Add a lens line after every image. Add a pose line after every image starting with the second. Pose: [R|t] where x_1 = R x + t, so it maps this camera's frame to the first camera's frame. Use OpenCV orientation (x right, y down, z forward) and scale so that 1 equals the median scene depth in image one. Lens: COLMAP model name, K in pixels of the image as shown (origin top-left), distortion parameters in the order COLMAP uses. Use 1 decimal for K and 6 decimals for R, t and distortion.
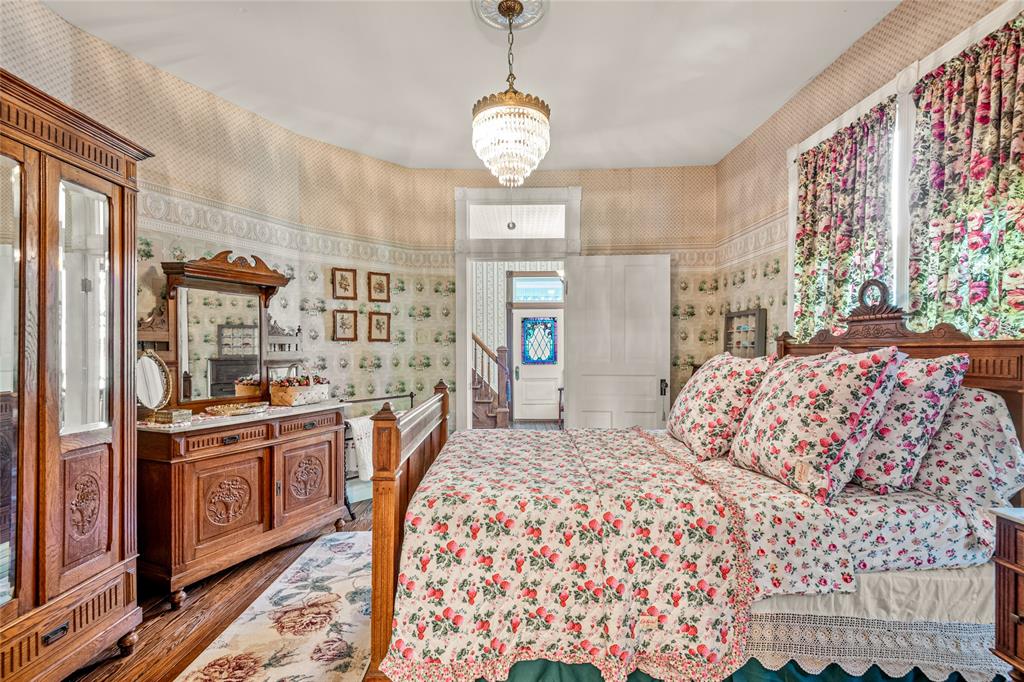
lens RADIAL K [[471.3, 0, 511.8], [0, 471.3, 342.8], [0, 0, 1]] dist [0.014333, -0.007398]
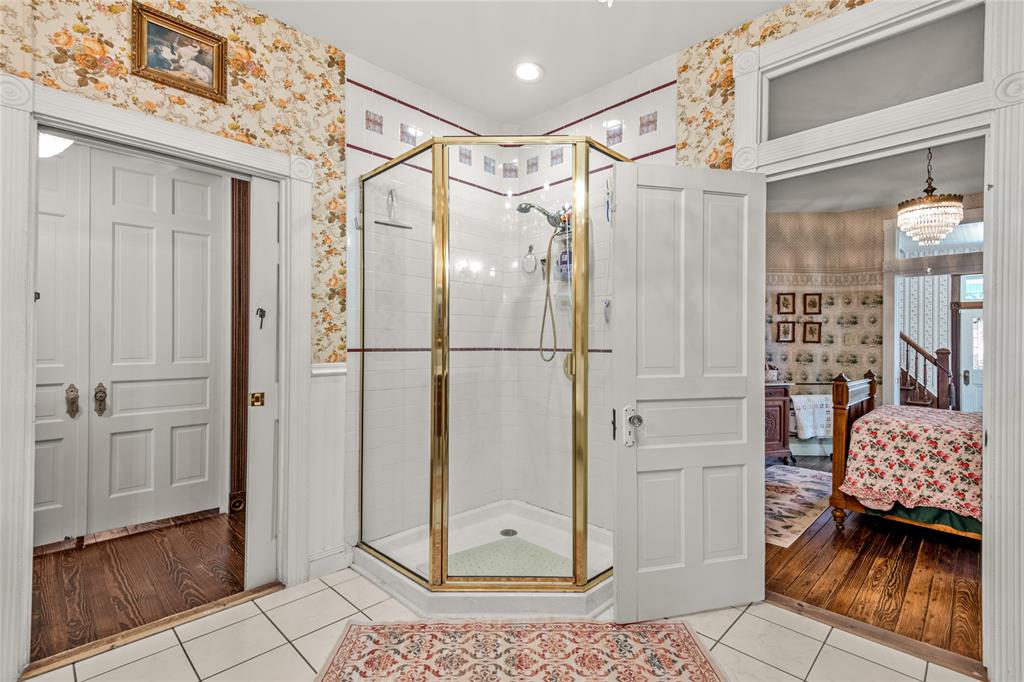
lens RADIAL K [[471.3, 0, 506.1], [0, 471.3, 341.3], [0, 0, 1]] dist [0.014333, -0.007398]
pose [[0.704473, 0.008847, -0.709676, 0.074059], [-0.009250, 0.999952, 0.003284, -0.004161], [0.709671, 0.004251, 0.704520, -0.631126]]
